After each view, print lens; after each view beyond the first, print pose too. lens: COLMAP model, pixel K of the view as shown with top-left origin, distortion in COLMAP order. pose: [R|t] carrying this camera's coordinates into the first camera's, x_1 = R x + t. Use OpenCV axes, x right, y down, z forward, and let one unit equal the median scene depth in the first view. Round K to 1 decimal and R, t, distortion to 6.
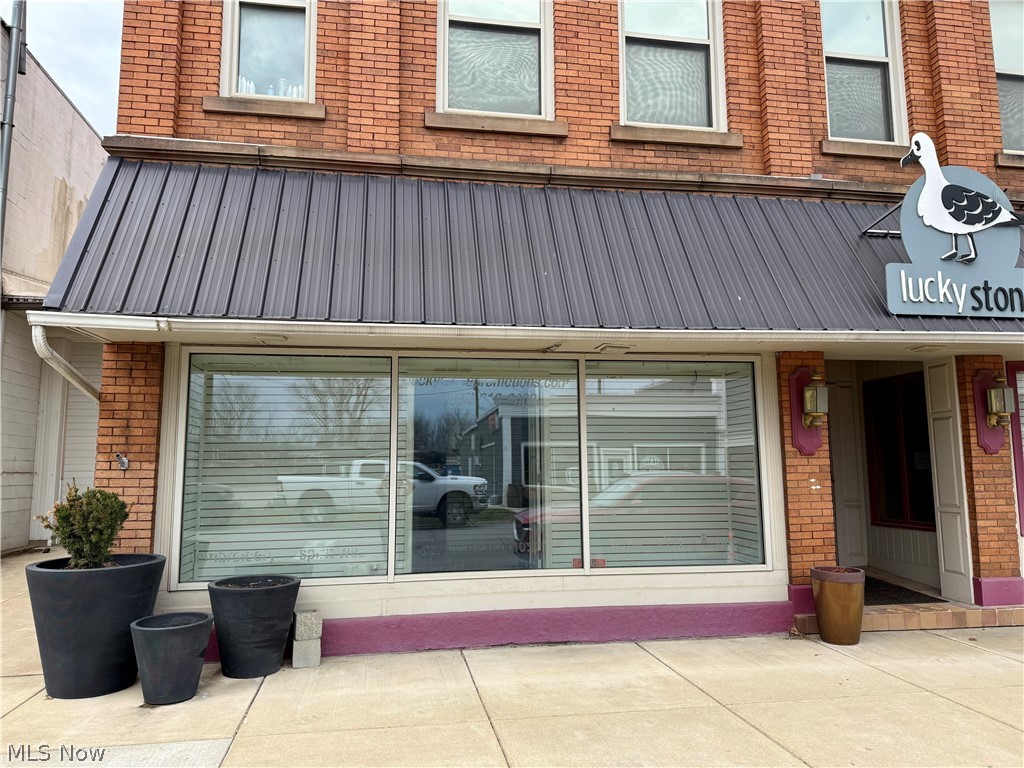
lens RADIAL K [[728.4, 0, 513.7], [0, 728.4, 383.2], [0, 0, 1]] dist [0.019710, -0.024798]
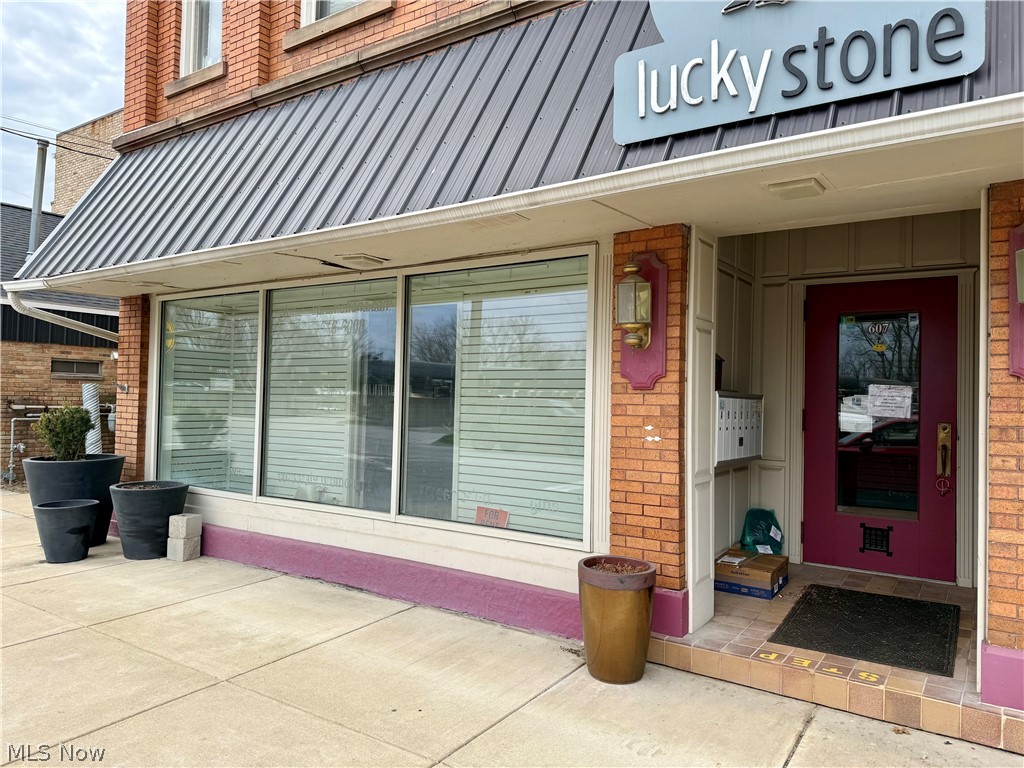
lens RADIAL K [[724.6, 0, 509.5], [0, 724.6, 388.8], [0, 0, 1]] dist [-0.008928, -0.004541]
pose [[0.722296, 0.011482, -0.691489, 0.792538], [0.057973, 0.995338, 0.077083, 0.044180], [0.689150, -0.095764, 0.718263, 0.478573]]
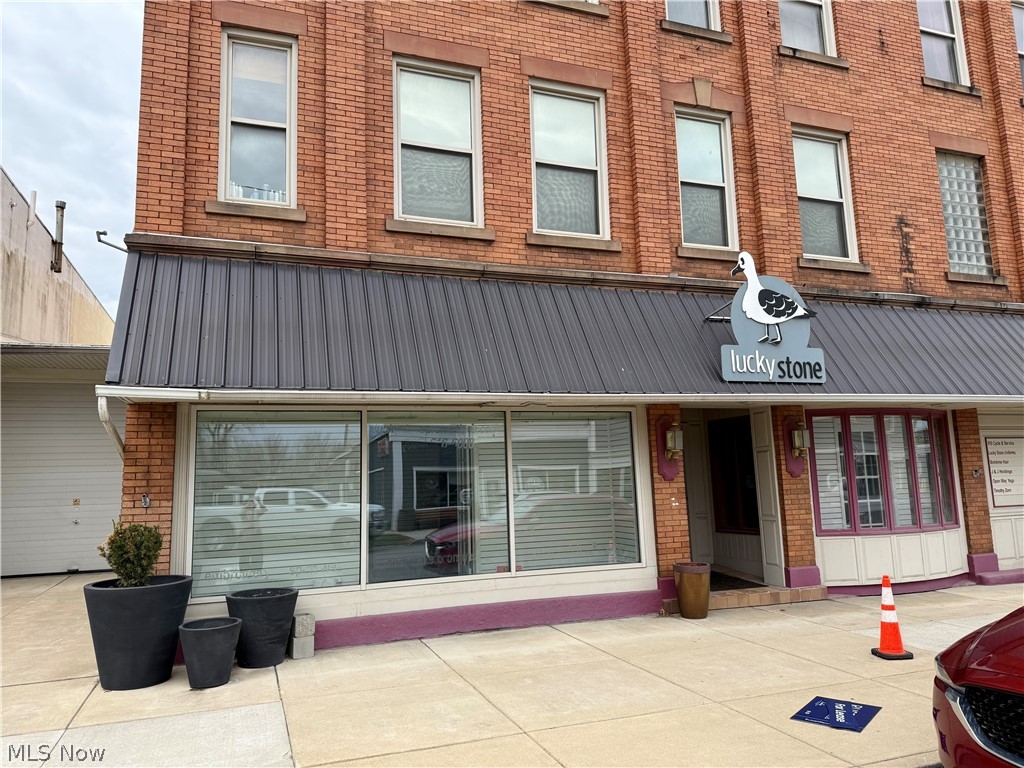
lens RADIAL K [[726.9, 0, 514.9], [0, 726.9, 386.4], [0, 0, 1]] dist [0.112492, -0.133104]
pose [[0.983037, 0.001795, 0.183401, -0.137305], [0.002324, 0.999750, -0.022243, -0.049634], [-0.183395, 0.022292, 0.982786, -0.304444]]
